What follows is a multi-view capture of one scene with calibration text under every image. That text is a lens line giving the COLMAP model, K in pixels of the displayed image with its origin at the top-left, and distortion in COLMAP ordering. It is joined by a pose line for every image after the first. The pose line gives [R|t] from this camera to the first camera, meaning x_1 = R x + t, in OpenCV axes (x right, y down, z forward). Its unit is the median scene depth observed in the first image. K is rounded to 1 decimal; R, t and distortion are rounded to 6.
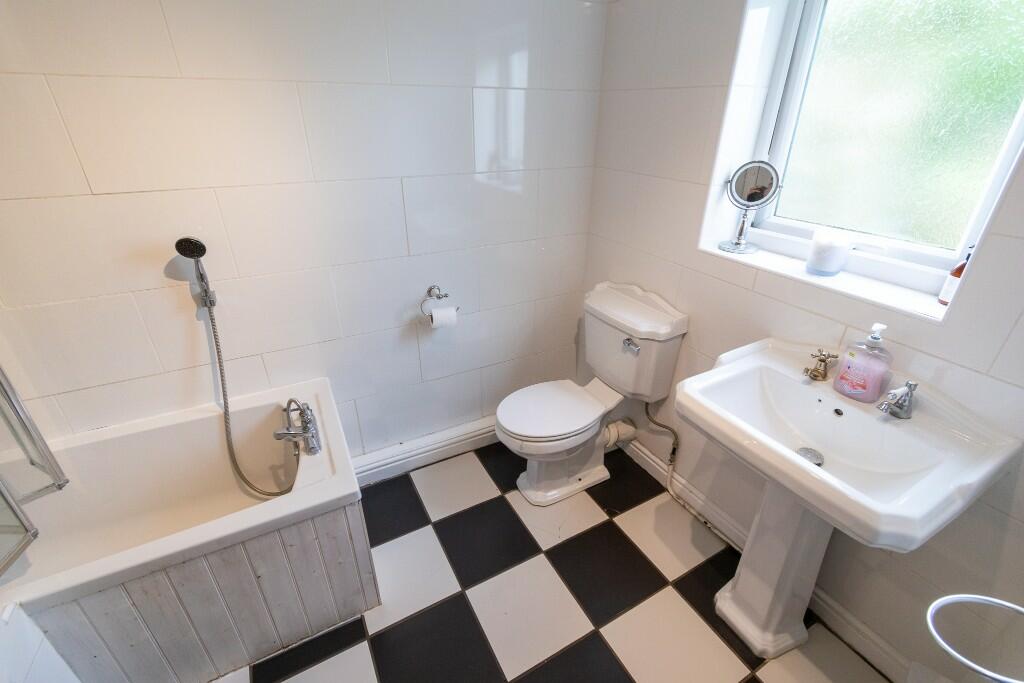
lens RADIAL K [[452.1, 0, 512.4], [0, 452.1, 342.4], [0, 0, 1]] dist [0.004934, -0.000279]
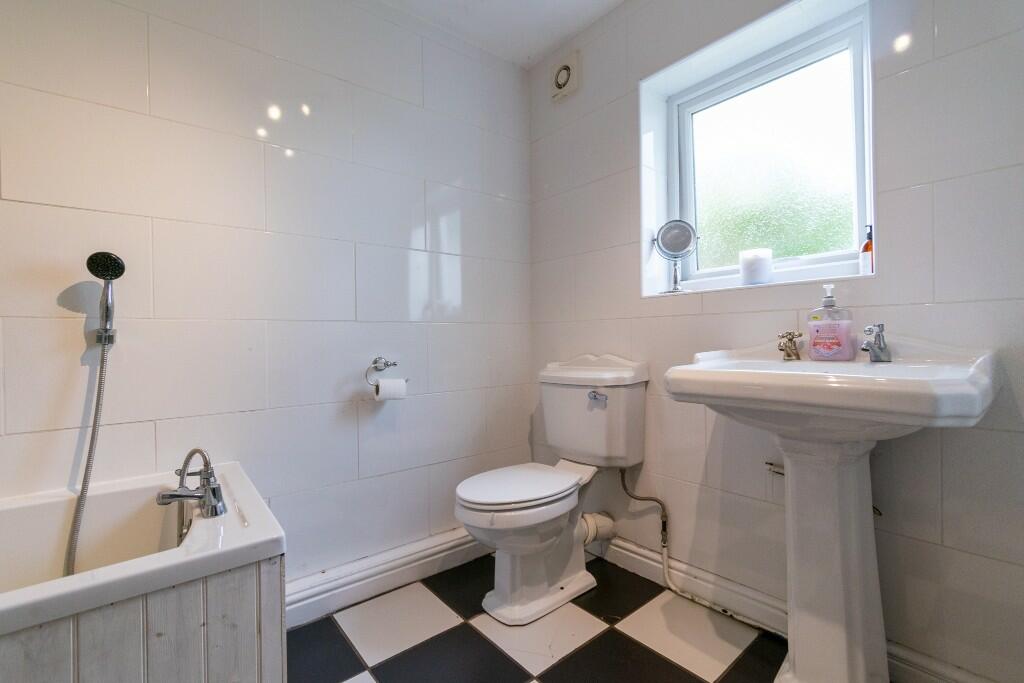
lens RADIAL K [[452.1, 0, 512.3], [0, 452.1, 341.5], [0, 0, 1]] dist [0.004934, -0.000279]
pose [[0.981608, -0.020867, 0.189763, -0.085655], [0.104956, 0.889296, -0.445127, 0.289706], [-0.159467, 0.456857, 0.875130, 0.136422]]
